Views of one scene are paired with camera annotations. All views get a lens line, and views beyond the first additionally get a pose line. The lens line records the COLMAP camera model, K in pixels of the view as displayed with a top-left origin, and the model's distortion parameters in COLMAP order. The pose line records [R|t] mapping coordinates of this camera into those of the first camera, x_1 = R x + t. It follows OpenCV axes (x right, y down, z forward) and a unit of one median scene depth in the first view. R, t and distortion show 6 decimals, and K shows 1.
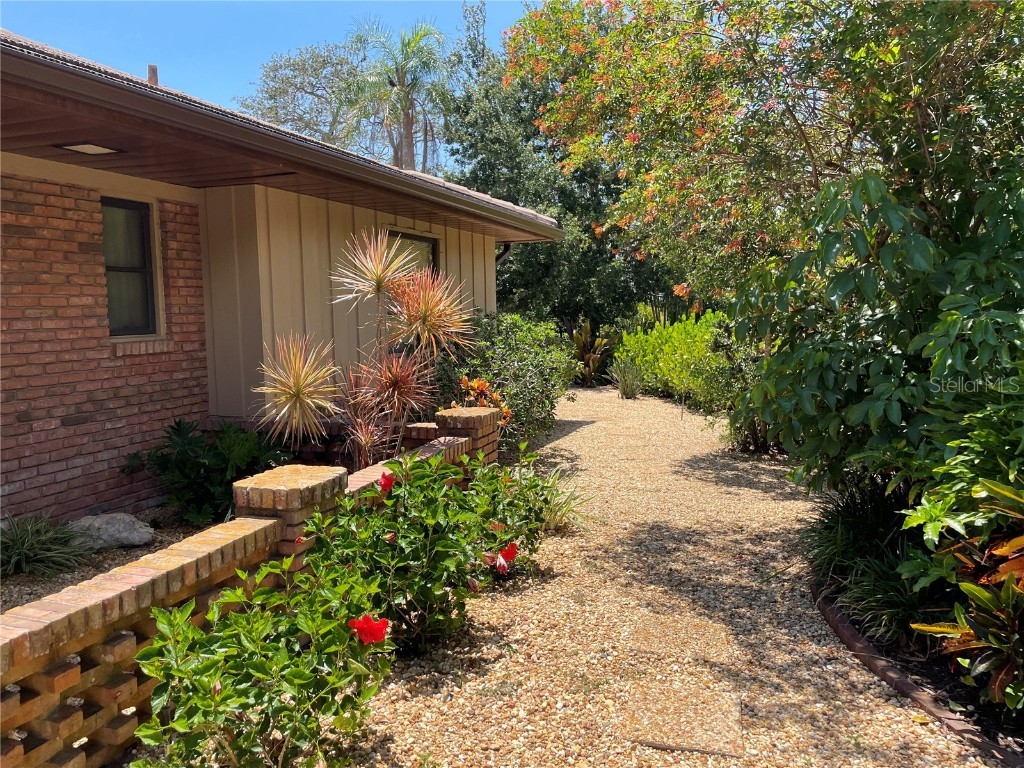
lens RADIAL K [[772.9, 0, 516.0], [0, 772.9, 379.2], [0, 0, 1]] dist [0.035232, -0.027608]
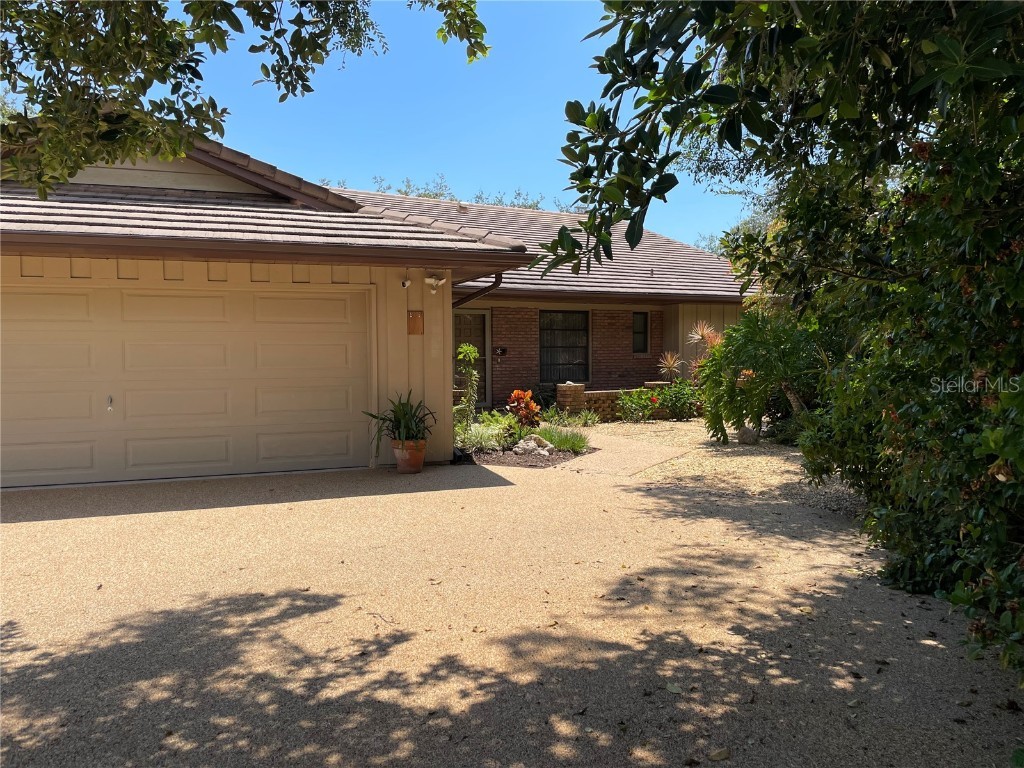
lens RADIAL K [[772.9, 0, 510.3], [0, 772.9, 383.4], [0, 0, 1]] dist [0.035232, -0.027608]
pose [[0.752486, 0.035923, -0.657628, 1.309290], [-0.065589, 0.997635, -0.020554, 0.183822], [0.655334, 0.058600, 0.753063, -1.896772]]
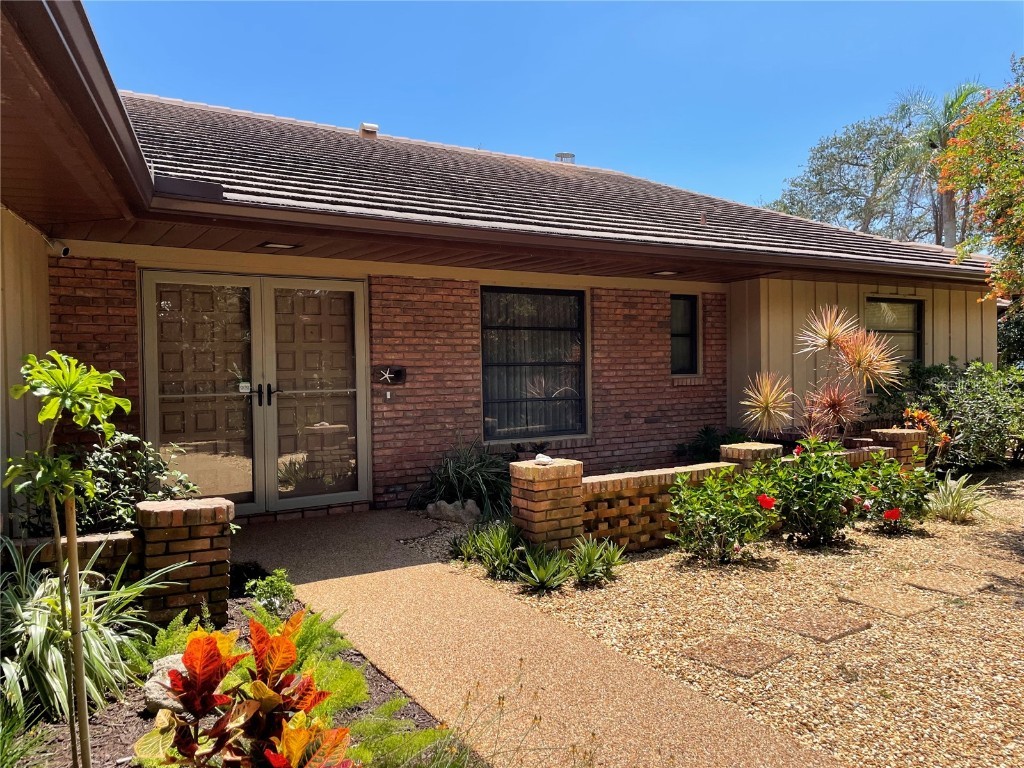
lens RADIAL K [[772.9, 0, 515.7], [0, 772.9, 383.2], [0, 0, 1]] dist [0.035232, -0.027608]
pose [[0.770363, 0.015616, -0.637415, 0.310659], [-0.055799, 0.997516, -0.043000, 0.058197], [0.635160, 0.068693, 0.769320, -0.544125]]
